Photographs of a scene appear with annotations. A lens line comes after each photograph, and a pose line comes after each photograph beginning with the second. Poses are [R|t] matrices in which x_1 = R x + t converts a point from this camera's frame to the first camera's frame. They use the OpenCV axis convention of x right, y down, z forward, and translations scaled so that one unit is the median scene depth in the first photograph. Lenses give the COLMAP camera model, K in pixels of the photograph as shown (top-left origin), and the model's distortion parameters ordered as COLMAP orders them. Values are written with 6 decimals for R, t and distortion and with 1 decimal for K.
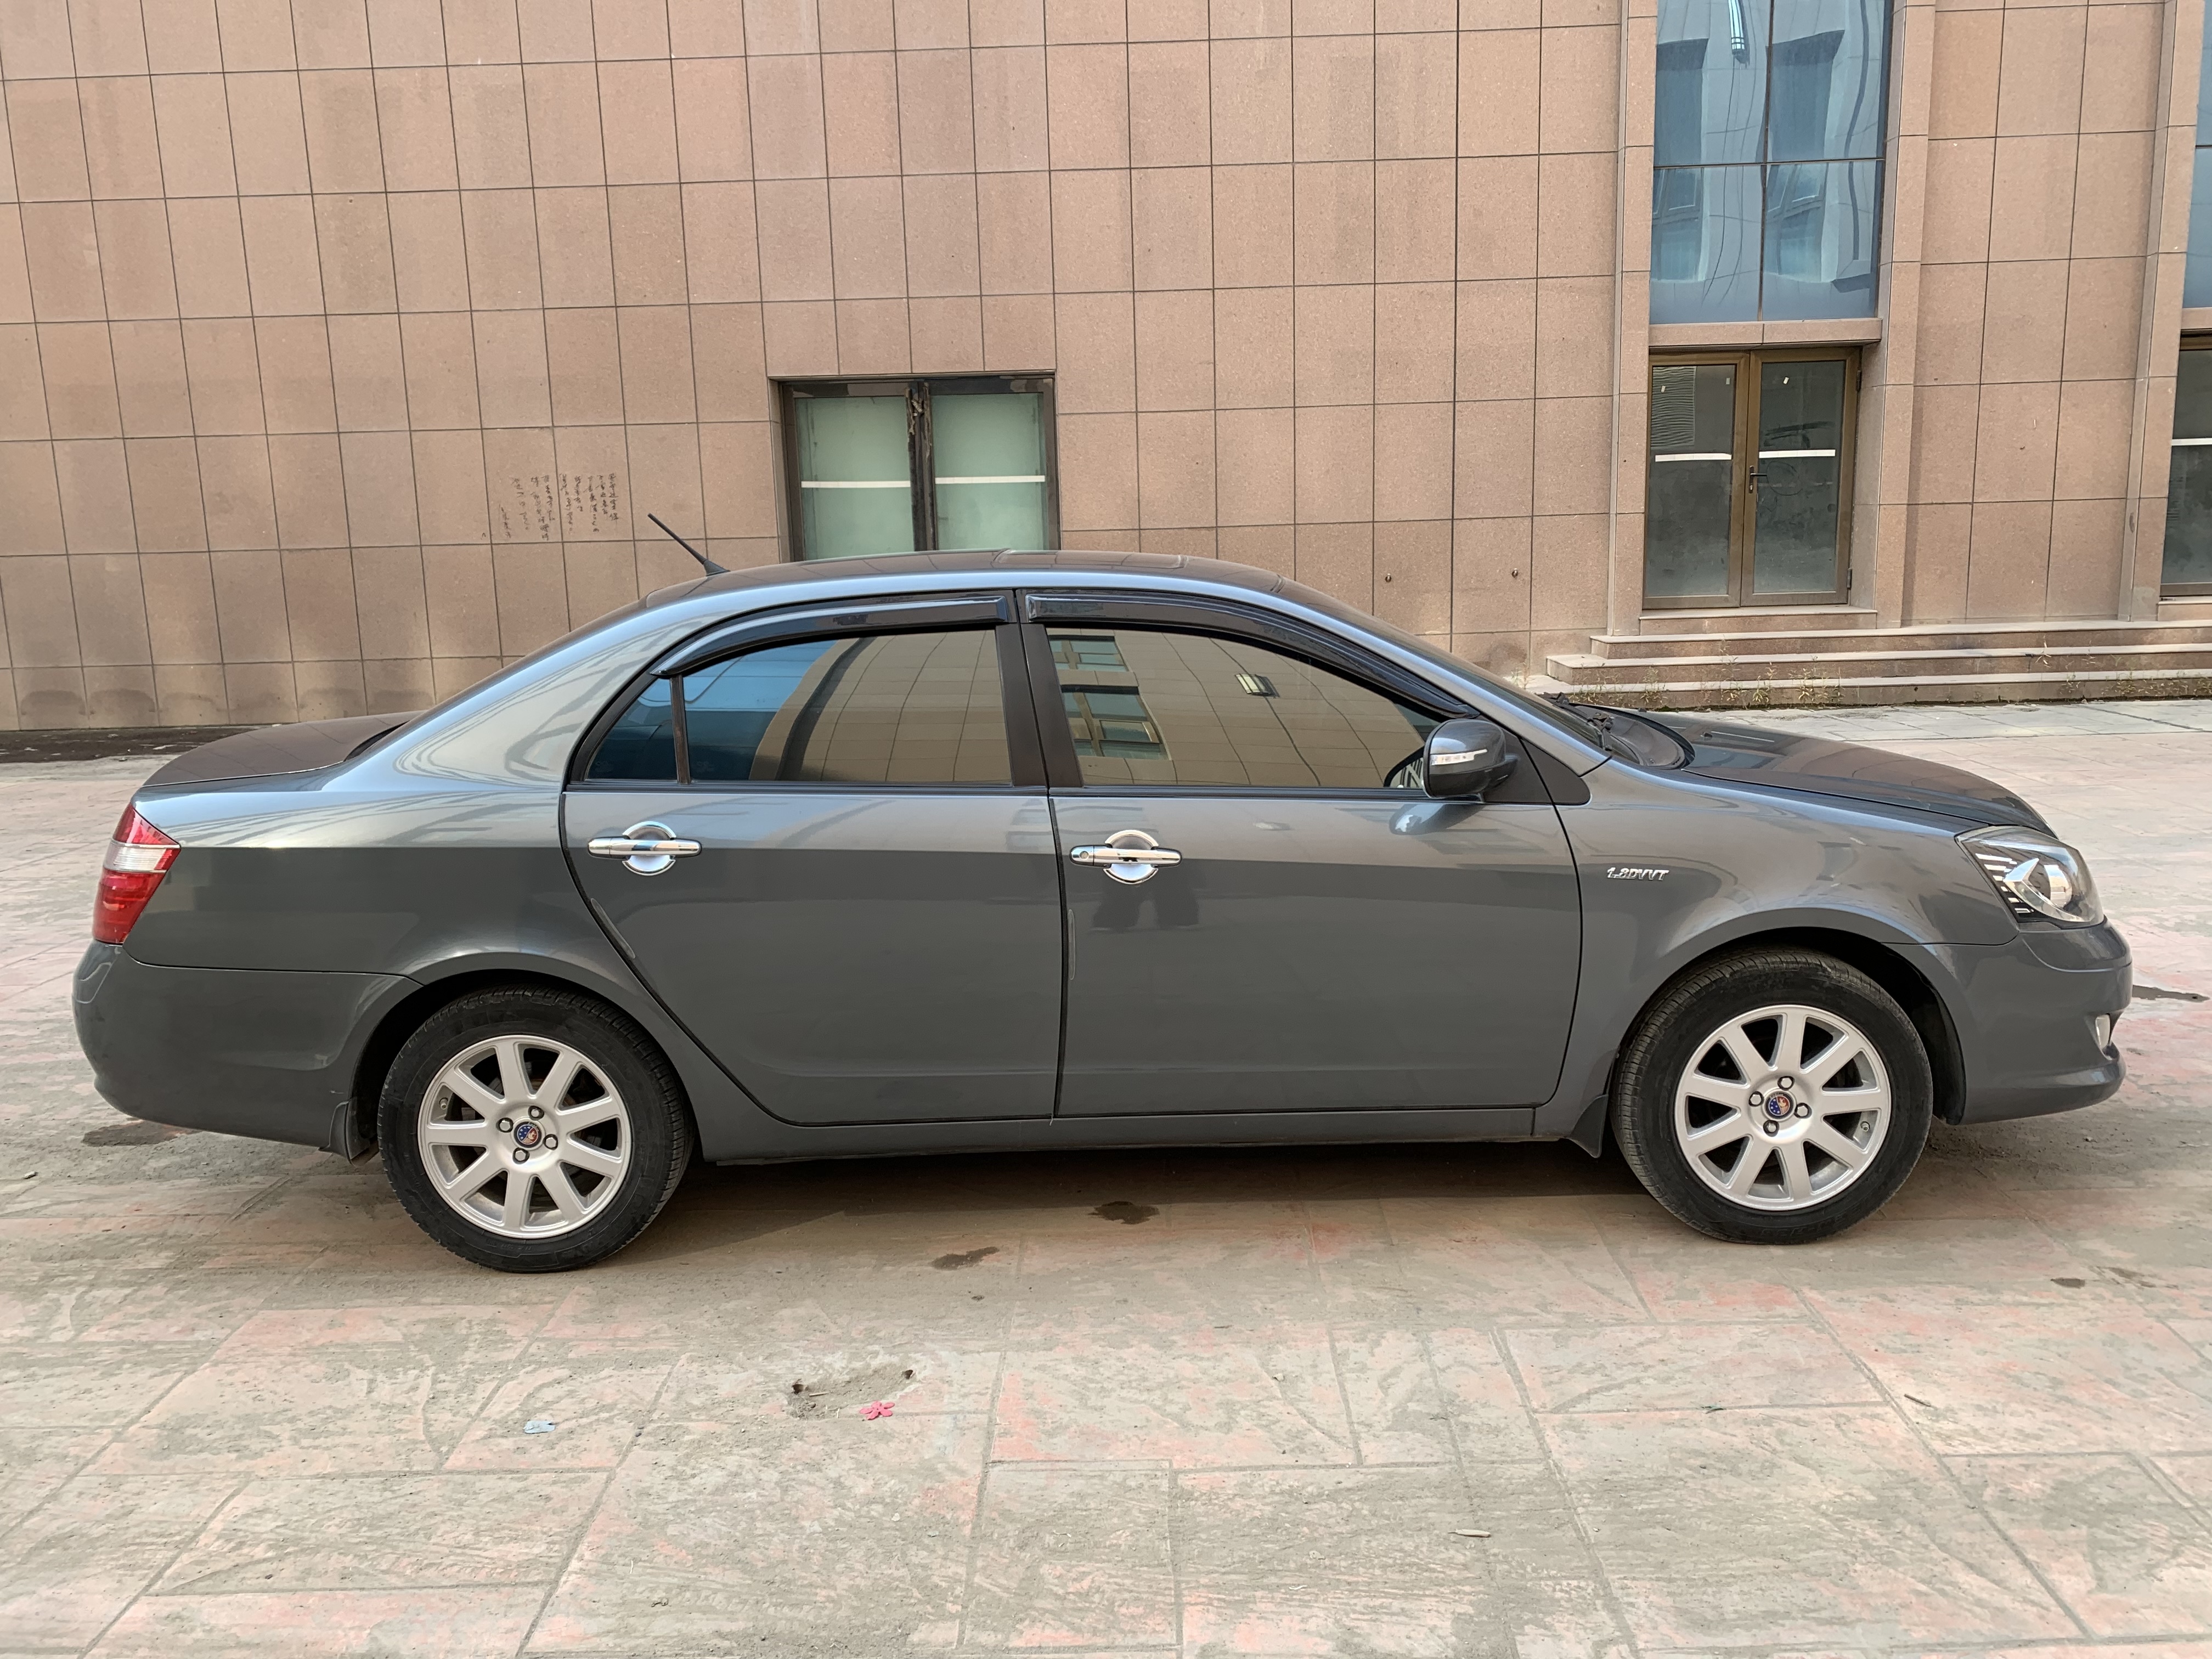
lens RADIAL K [[1695.8, 0, 1121.2], [0, 1695.8, 829.5], [0, 0, 1]] dist [0.008251, 0.001564]
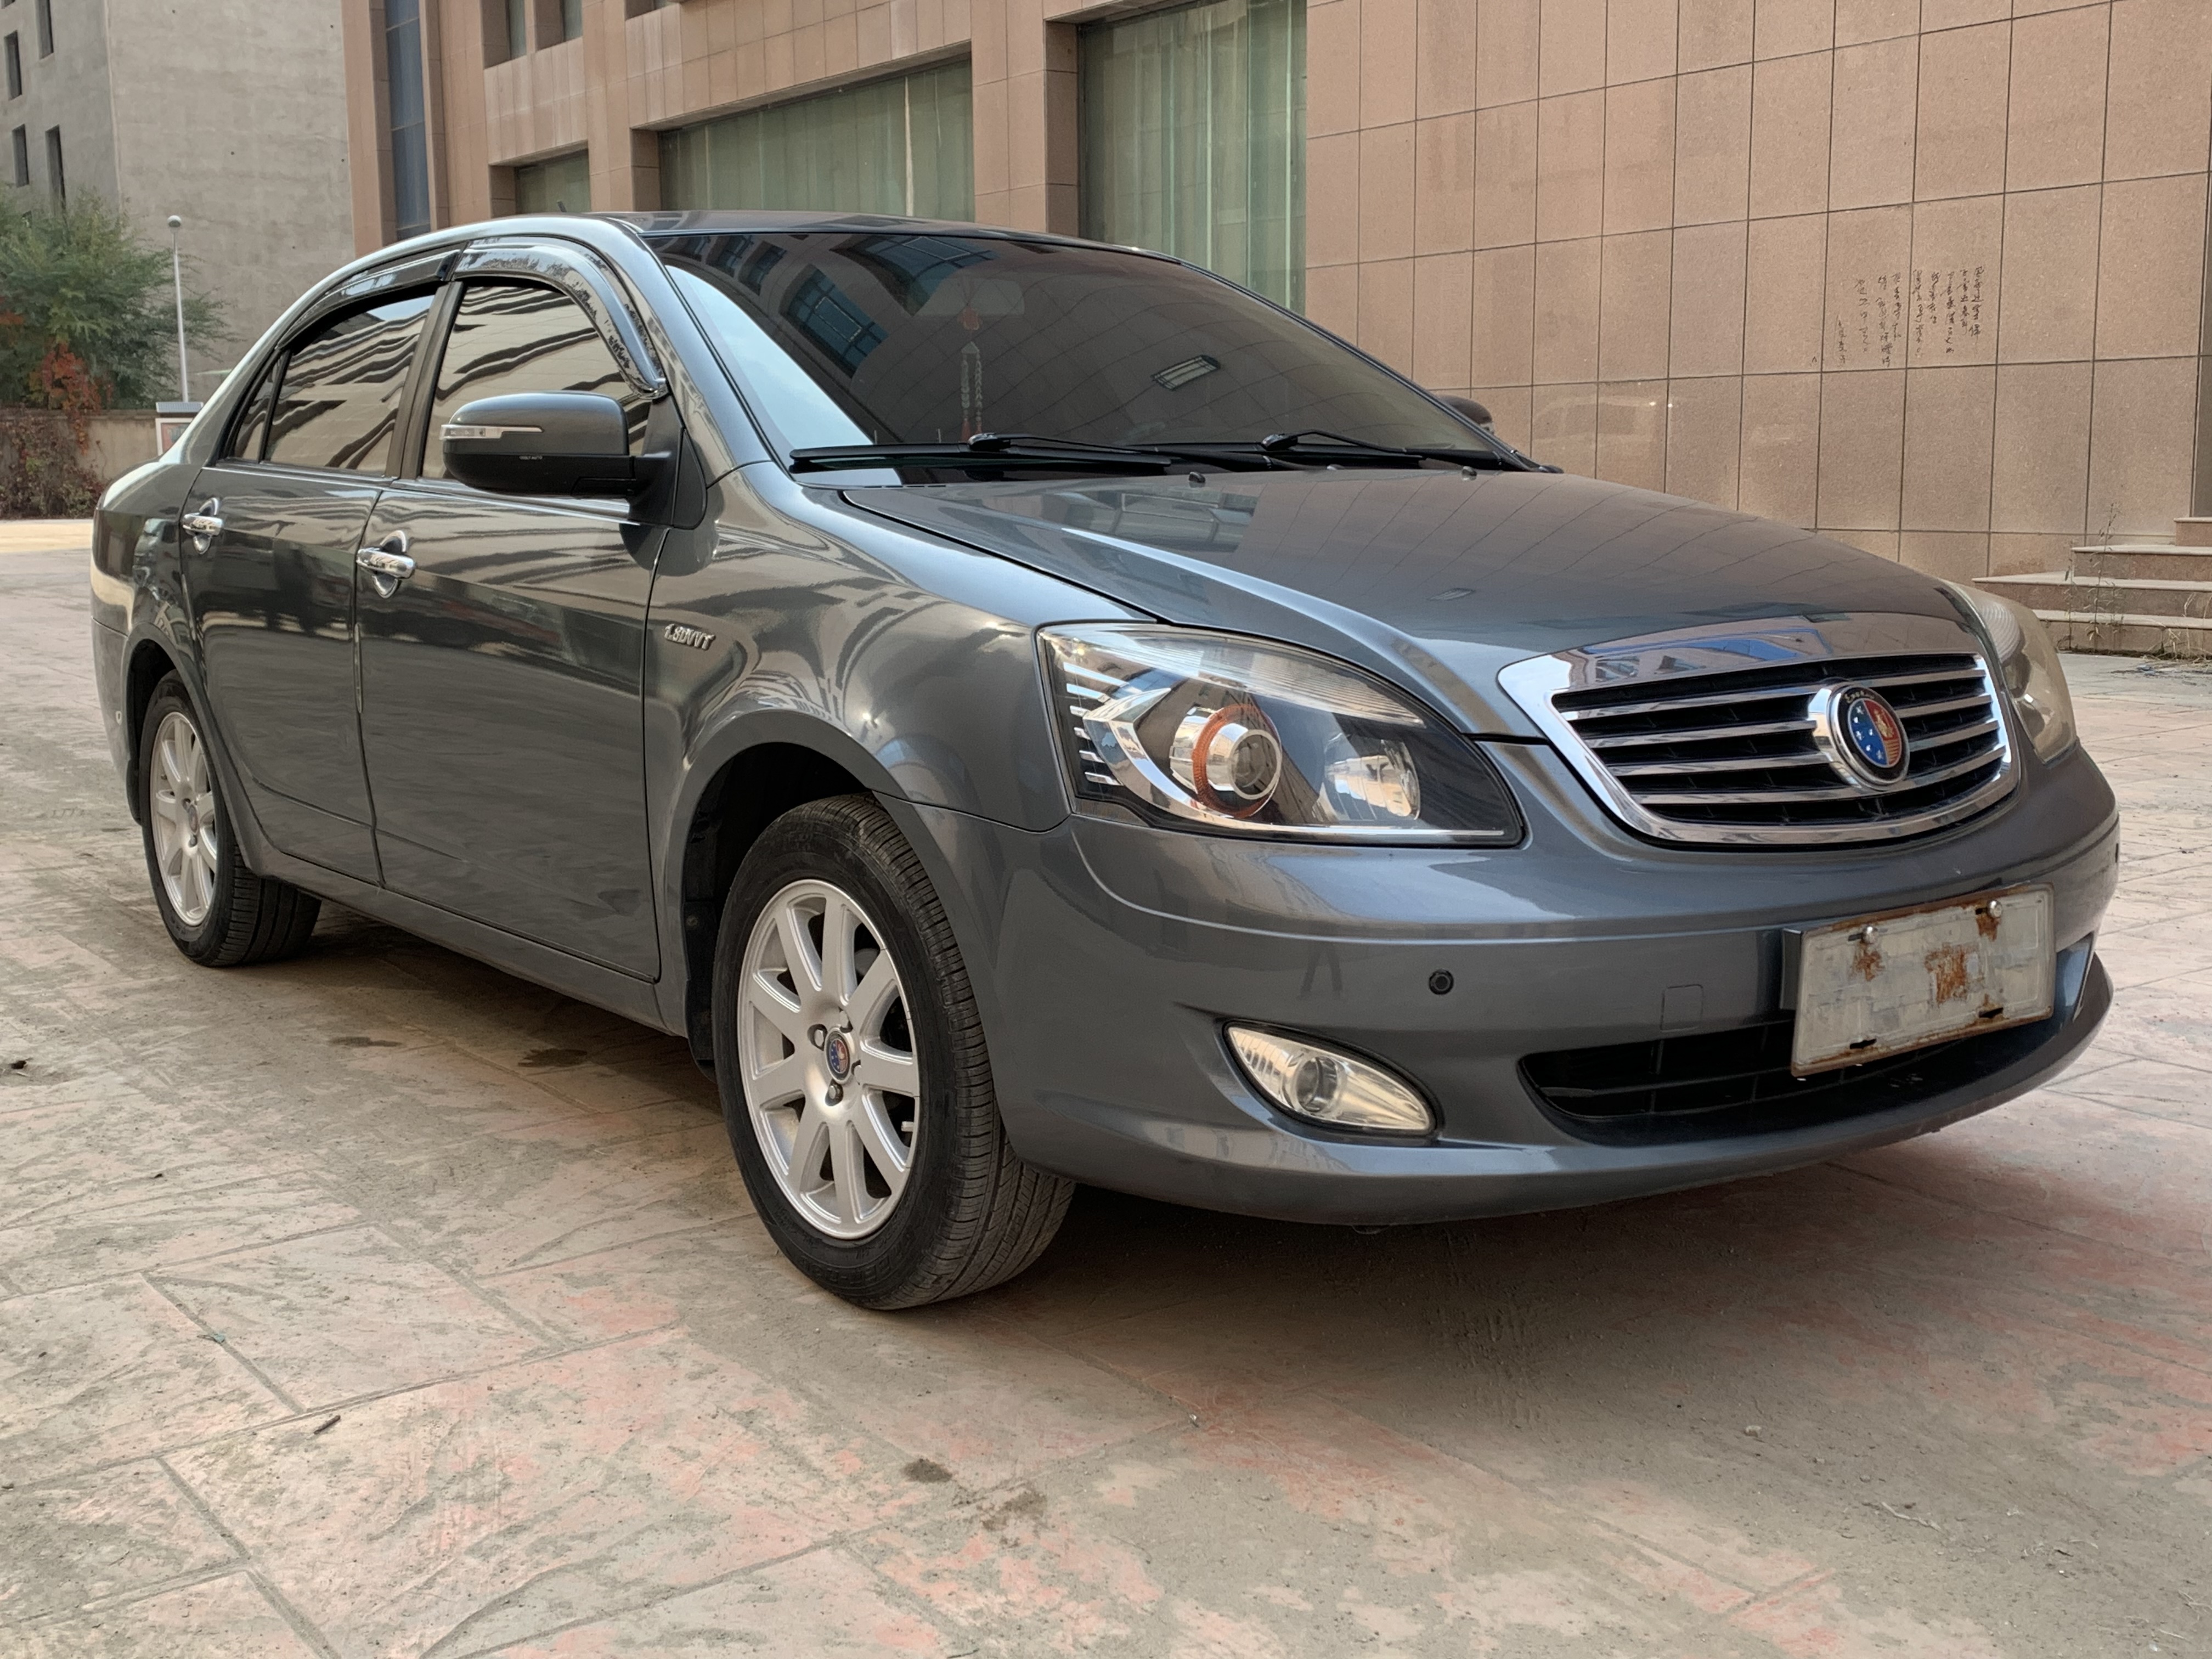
lens RADIAL K [[2412.9, 0, 1116.3], [0, 2412.9, 822.4], [0, 0, 1]] dist [0.102192, -0.242489]
pose [[0.608018, 0.140013, -0.781480, 1.112574], [-0.150677, 0.986787, 0.059565, 0.016550], [0.779494, 0.081535, 0.621081, 0.551292]]
